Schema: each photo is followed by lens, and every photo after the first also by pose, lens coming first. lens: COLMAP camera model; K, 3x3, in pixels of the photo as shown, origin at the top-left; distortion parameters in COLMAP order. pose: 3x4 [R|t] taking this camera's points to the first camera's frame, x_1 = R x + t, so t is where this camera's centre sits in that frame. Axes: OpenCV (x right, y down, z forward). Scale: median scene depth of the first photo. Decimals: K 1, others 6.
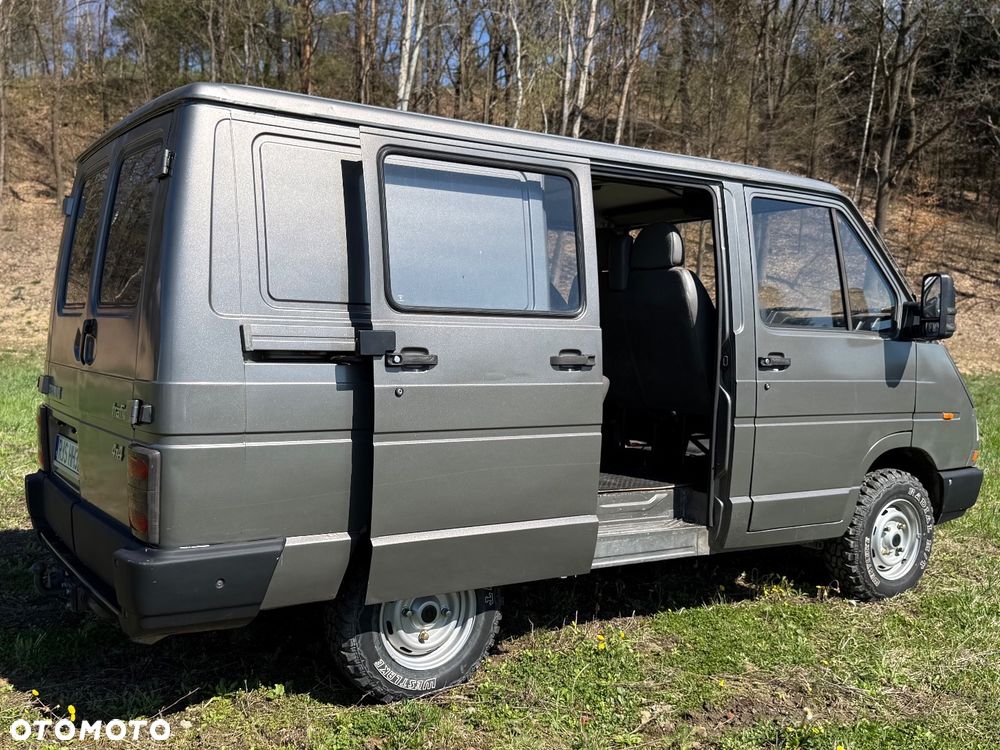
lens RADIAL K [[994.9, 0, 452.5], [0, 994.9, 406.0], [0, 0, 1]] dist [0.162383, -0.396996]
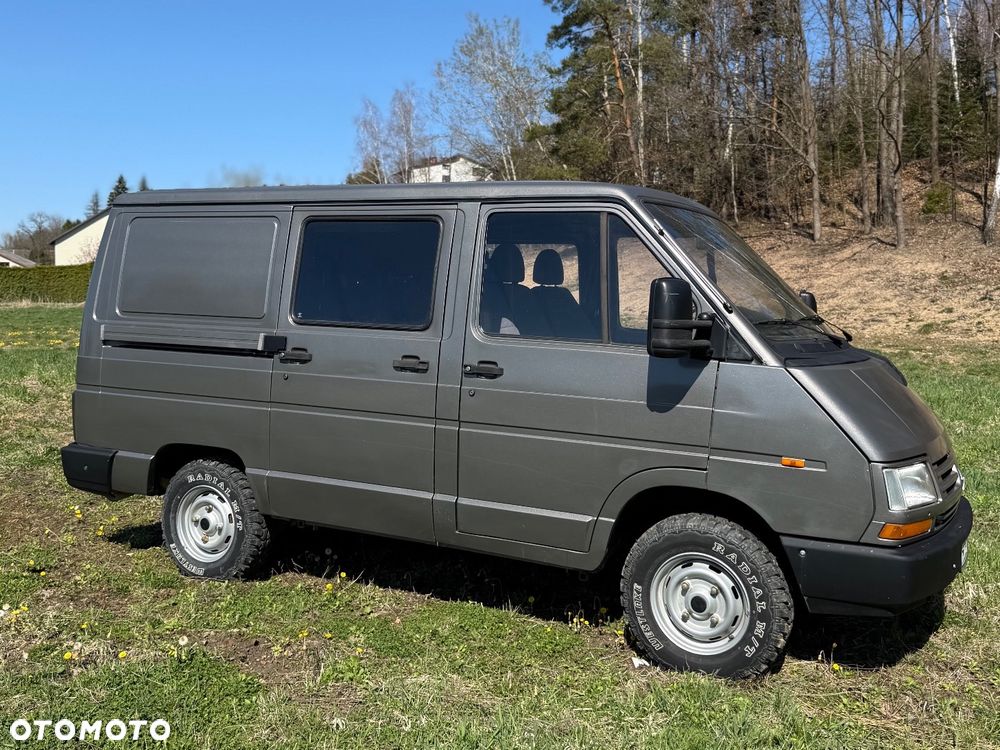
lens RADIAL K [[986.4, 0, 497.4], [0, 986.4, 316.8], [0, 0, 1]] dist [0.157392, -0.353287]
pose [[0.501195, 0.007362, -0.865303, 1.213924], [-0.082293, 0.995837, -0.039193, -0.060278], [0.861413, 0.090851, 0.499714, 0.507173]]
